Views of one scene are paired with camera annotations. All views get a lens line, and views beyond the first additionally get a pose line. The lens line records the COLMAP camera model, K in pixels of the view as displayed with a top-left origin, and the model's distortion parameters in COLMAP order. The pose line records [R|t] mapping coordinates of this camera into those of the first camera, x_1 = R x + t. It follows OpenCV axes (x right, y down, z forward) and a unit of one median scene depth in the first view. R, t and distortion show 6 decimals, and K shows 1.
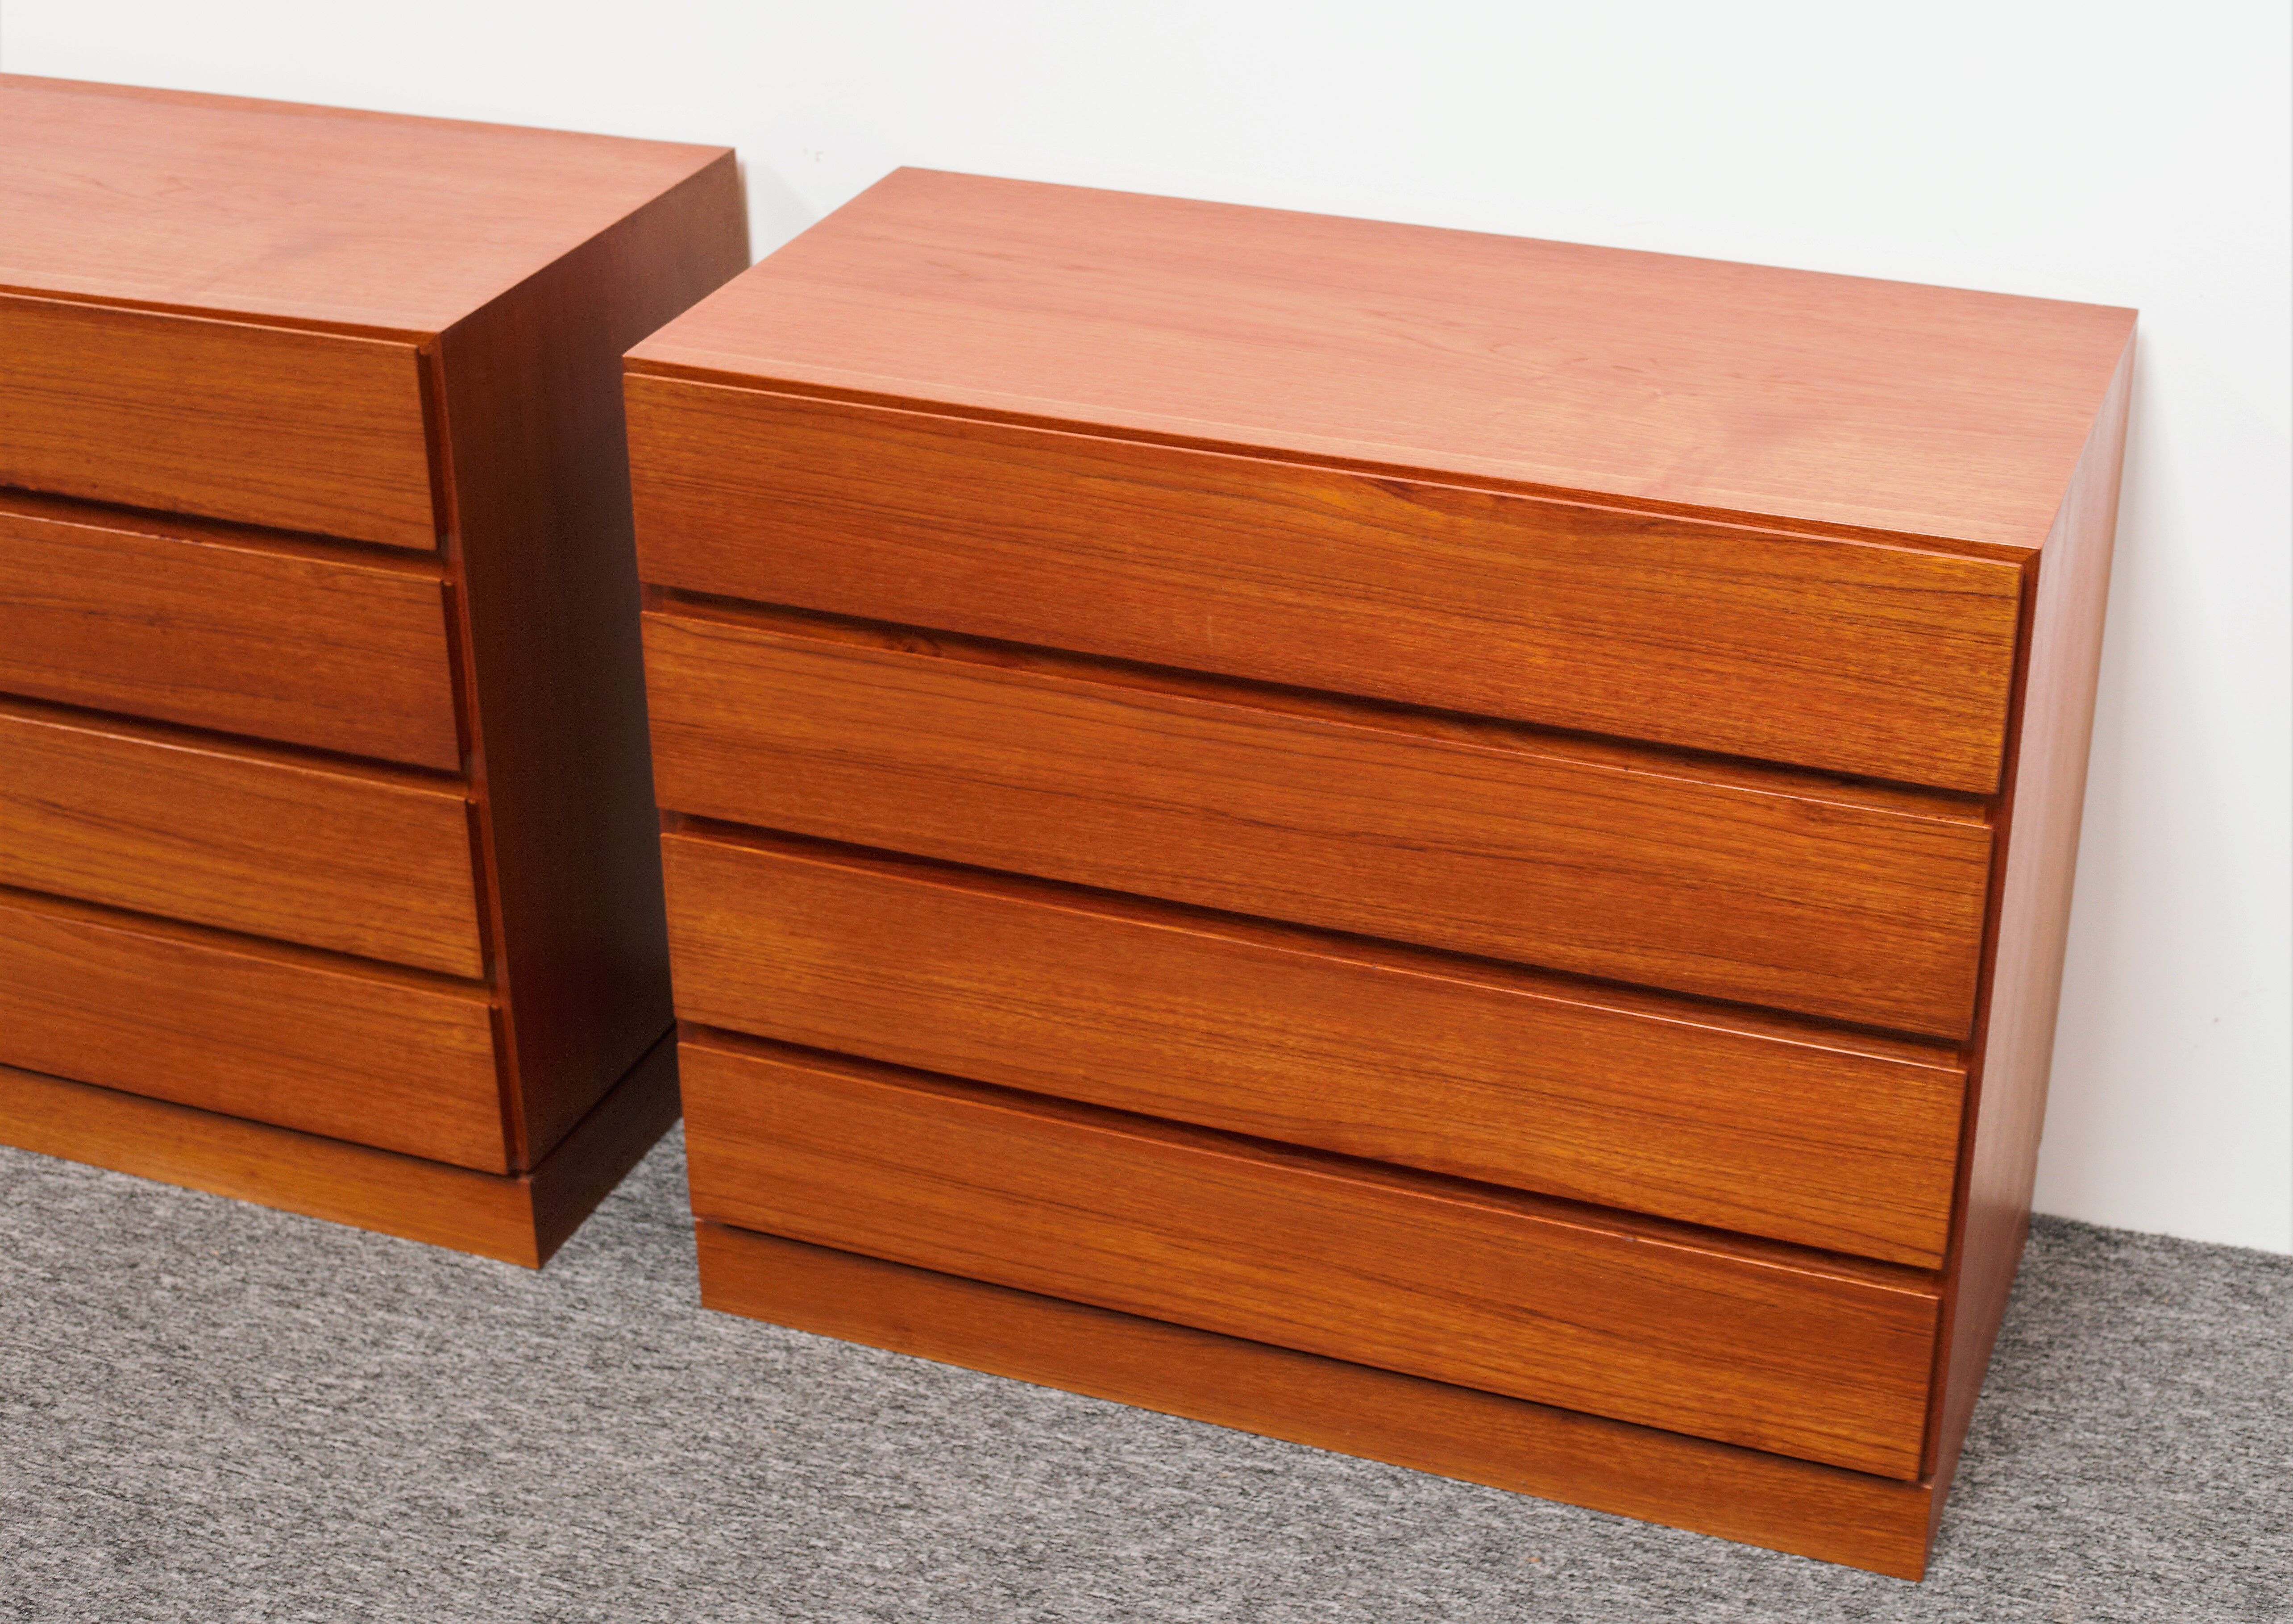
lens RADIAL K [[3599.0, 0, 1185.2], [0, 3599.0, 808.9], [0, 0, 1]] dist [-0.102585, 0.000000]
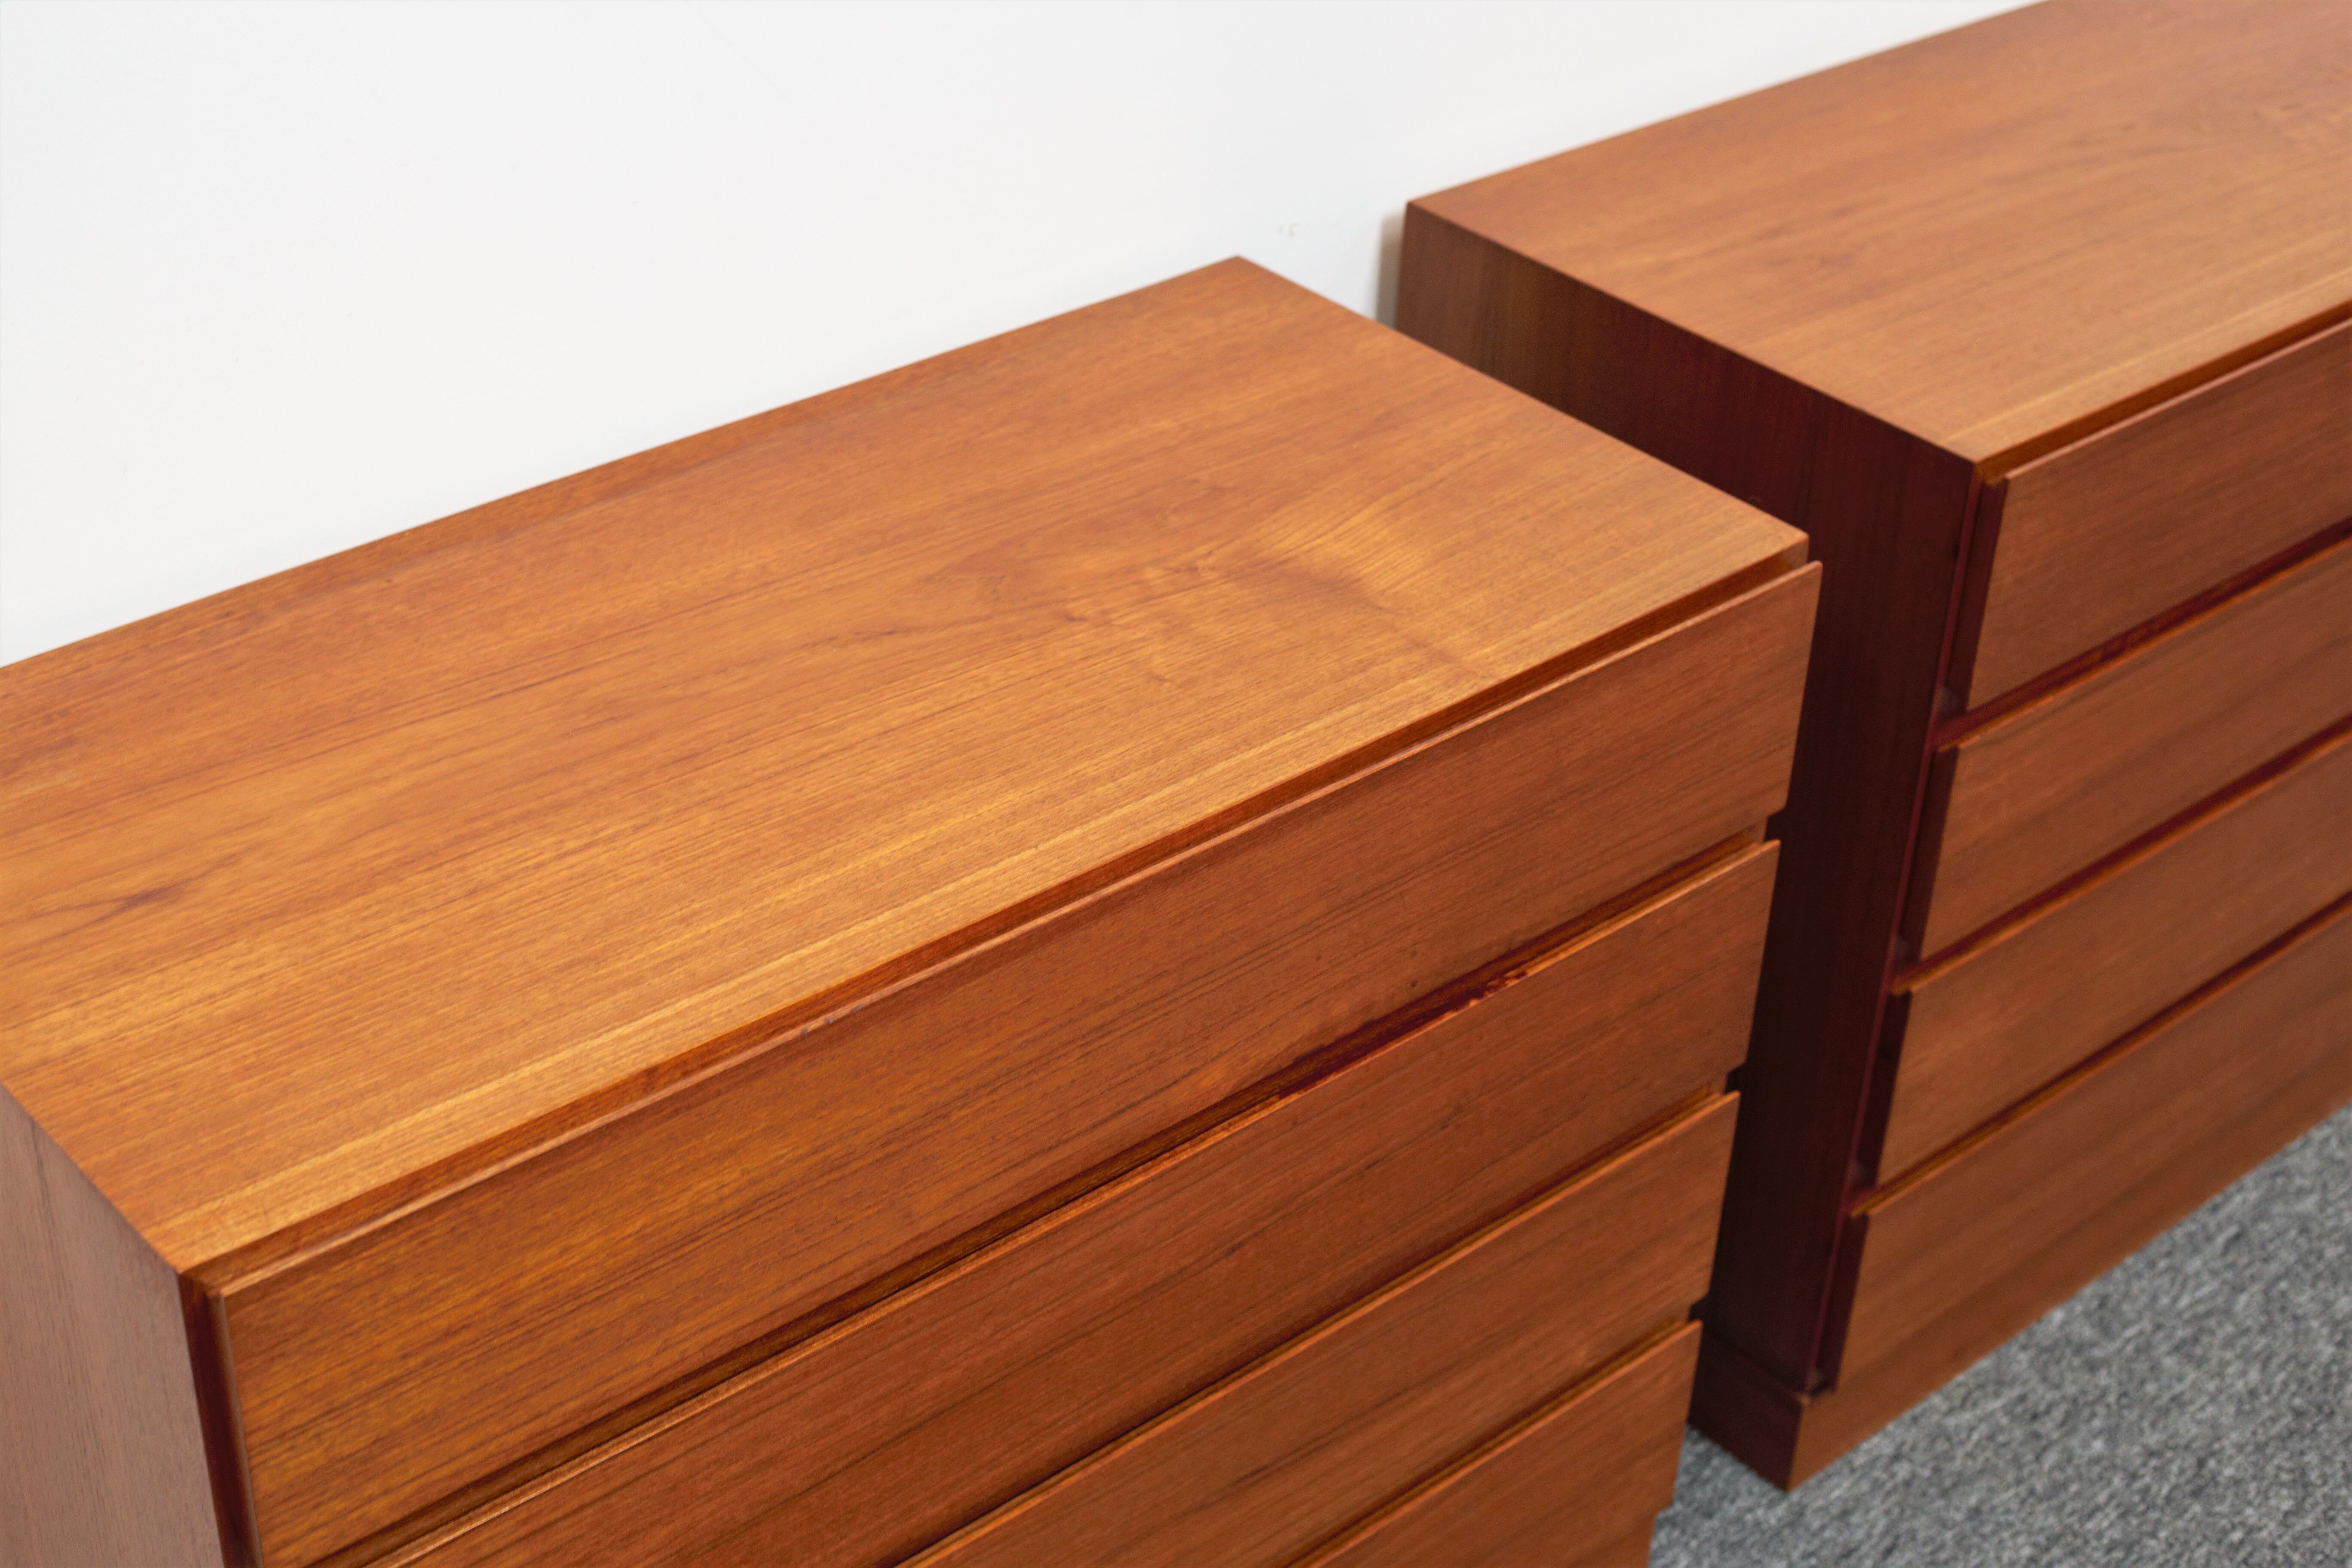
lens RADIAL K [[3520.2, 0, 1180.5], [0, 3520.2, 778.2], [0, 0, 1]] dist [-0.103333, 0.000000]
pose [[0.466900, -0.452039, 0.760043, -0.834015], [0.370069, 0.880476, 0.296330, -0.346732], [-0.803152, 0.142912, 0.578380, 0.653170]]
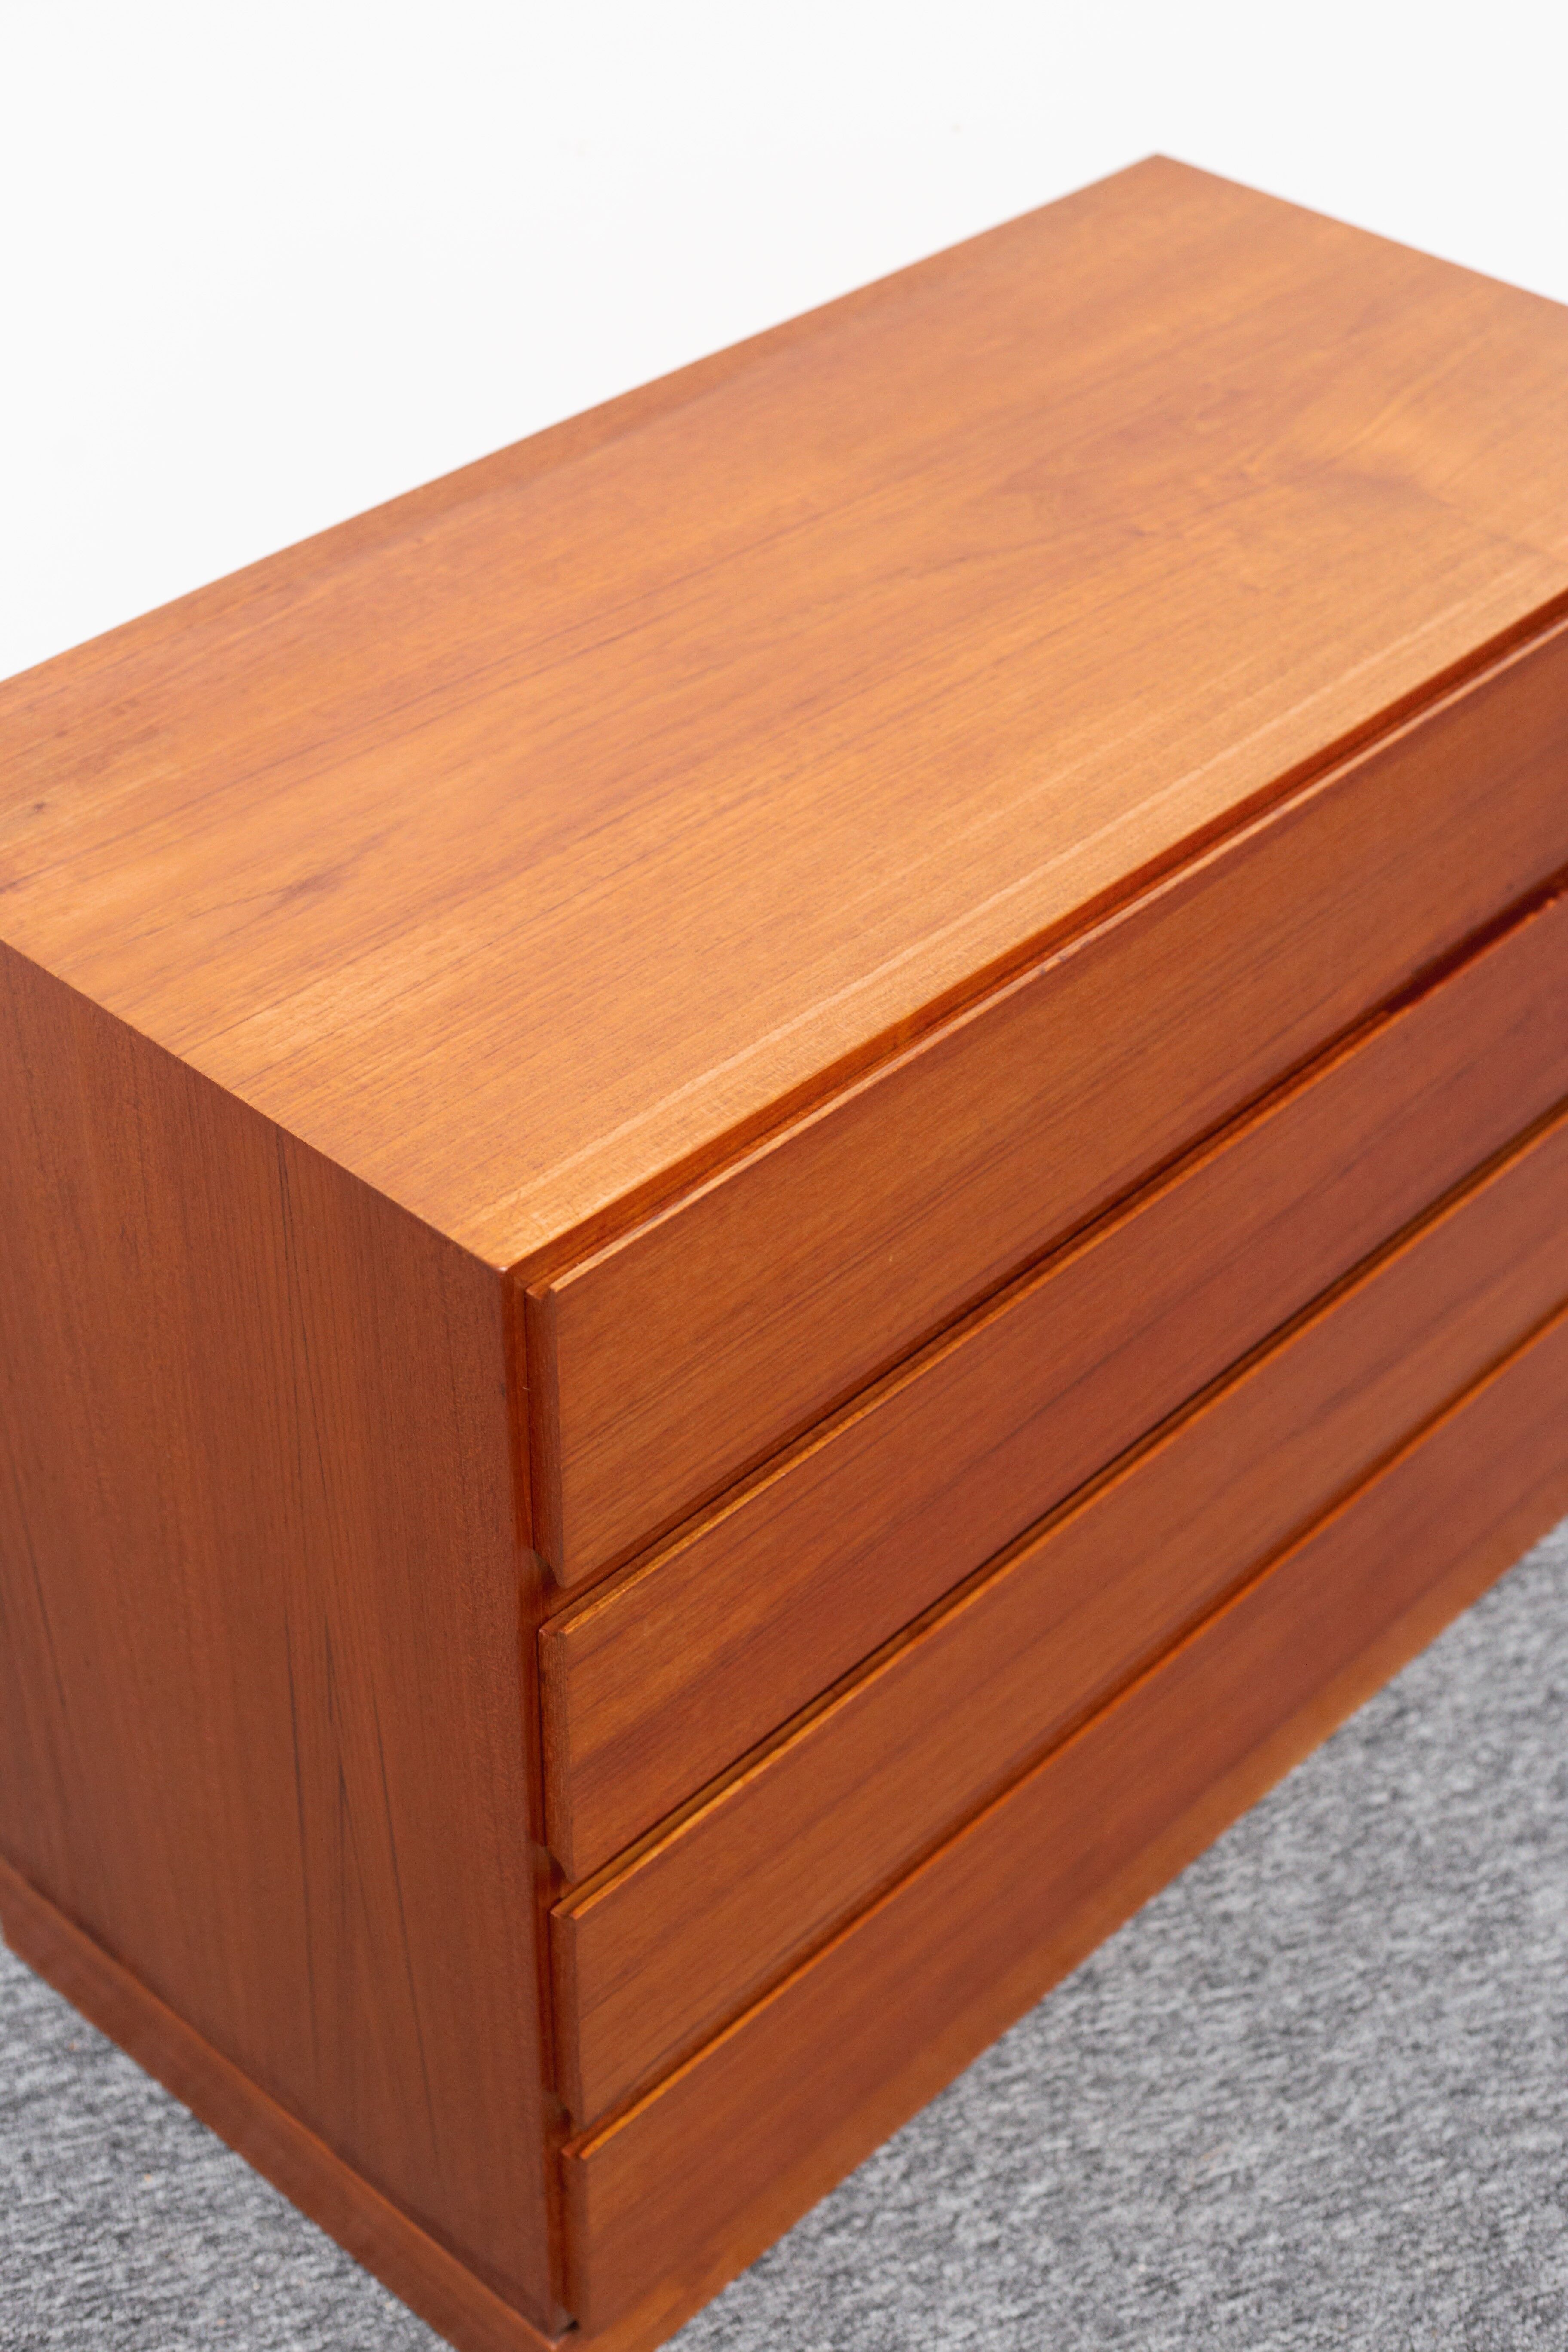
lens RADIAL K [[3520.2, 0, 762.3], [0, 3520.2, 1191.1], [0, 0, 1]] dist [-0.103333, 0.000000]
pose [[0.377391, -0.578564, 0.723077, -0.880352], [0.409502, 0.804588, 0.430055, -0.390325], [-0.830593, 0.133802, 0.540567, 0.782490]]
